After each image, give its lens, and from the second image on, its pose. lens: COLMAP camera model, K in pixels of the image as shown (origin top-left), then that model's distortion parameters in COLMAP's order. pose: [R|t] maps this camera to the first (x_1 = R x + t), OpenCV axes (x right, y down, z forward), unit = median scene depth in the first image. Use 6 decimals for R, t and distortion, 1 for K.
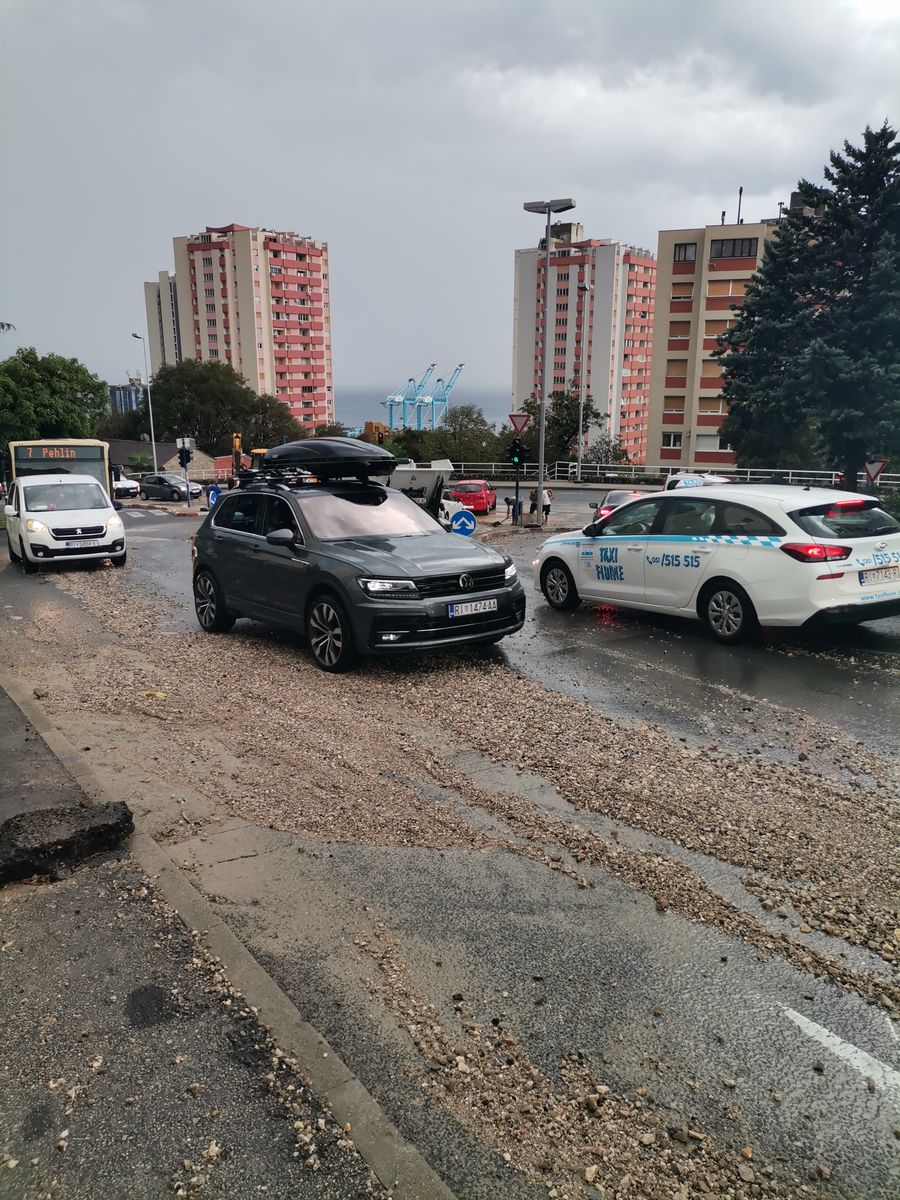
lens RADIAL K [[860.9, 0, 450.0], [0, 860.9, 600.0], [0, 0, 1]] dist [-0.001816, -0.006887]
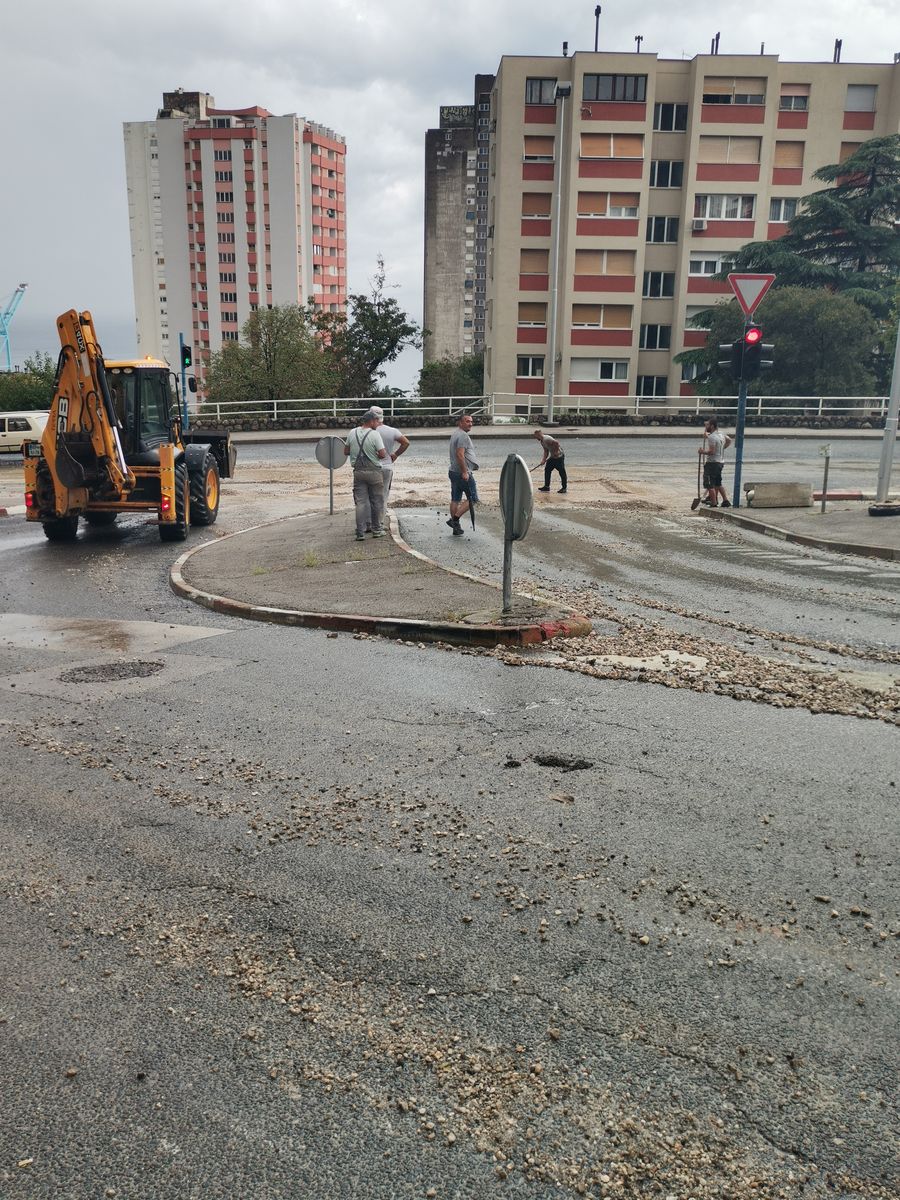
lens RADIAL K [[1063.4, 0, 450.0], [0, 1063.4, 600.0], [0, 0, 1]] dist [0.005414, 0.004465]
pose [[0.928069, -0.084669, 0.362657, -0.050233], [0.078823, 0.996409, 0.030915, -0.011215], [-0.363972, -0.000106, 0.931410, 0.085382]]
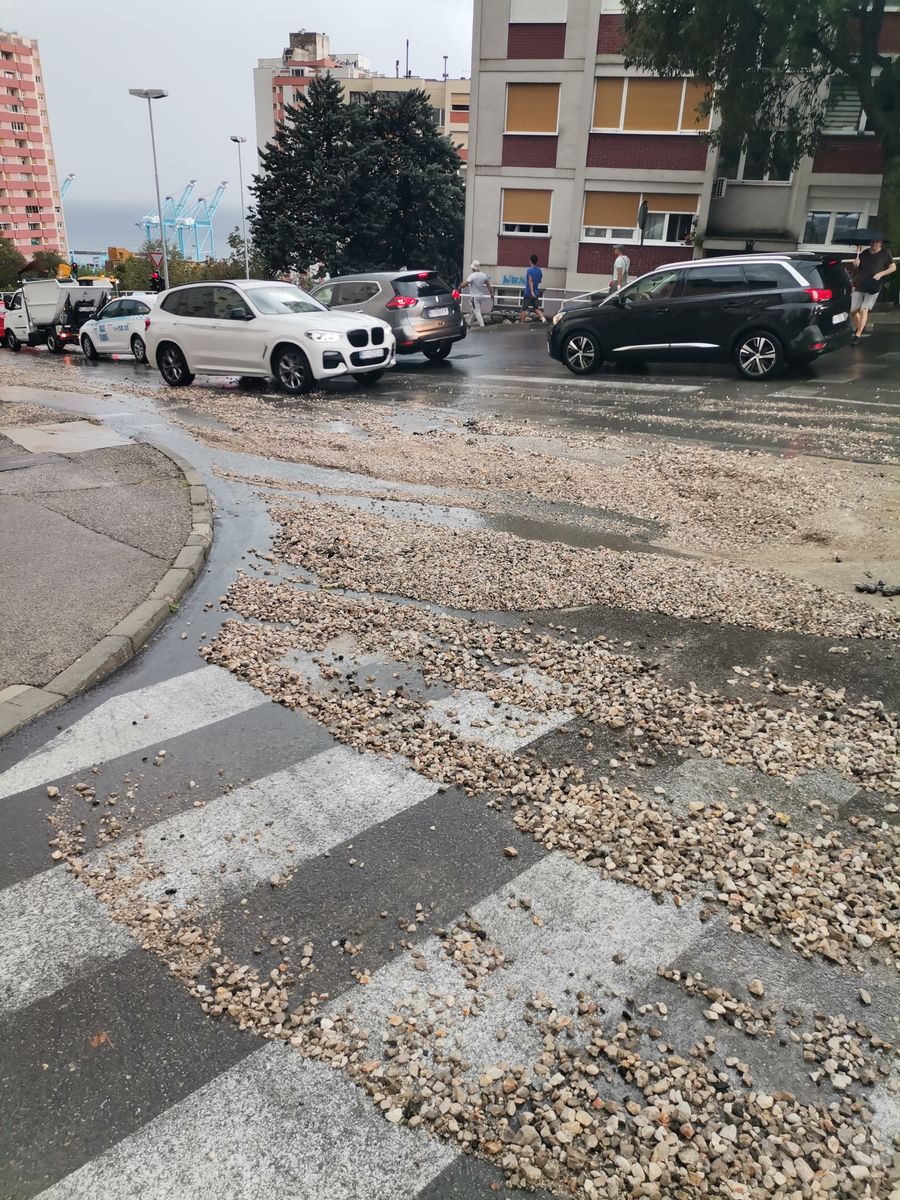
lens RADIAL K [[860.9, 0, 450.0], [0, 860.9, 600.0], [0, 0, 1]] dist [-0.001816, -0.006887]
pose [[0.969238, -0.068079, 0.236524, 0.028394], [0.024668, 0.983016, 0.181854, 0.014480], [-0.244887, -0.170425, 0.954456, -0.079916]]
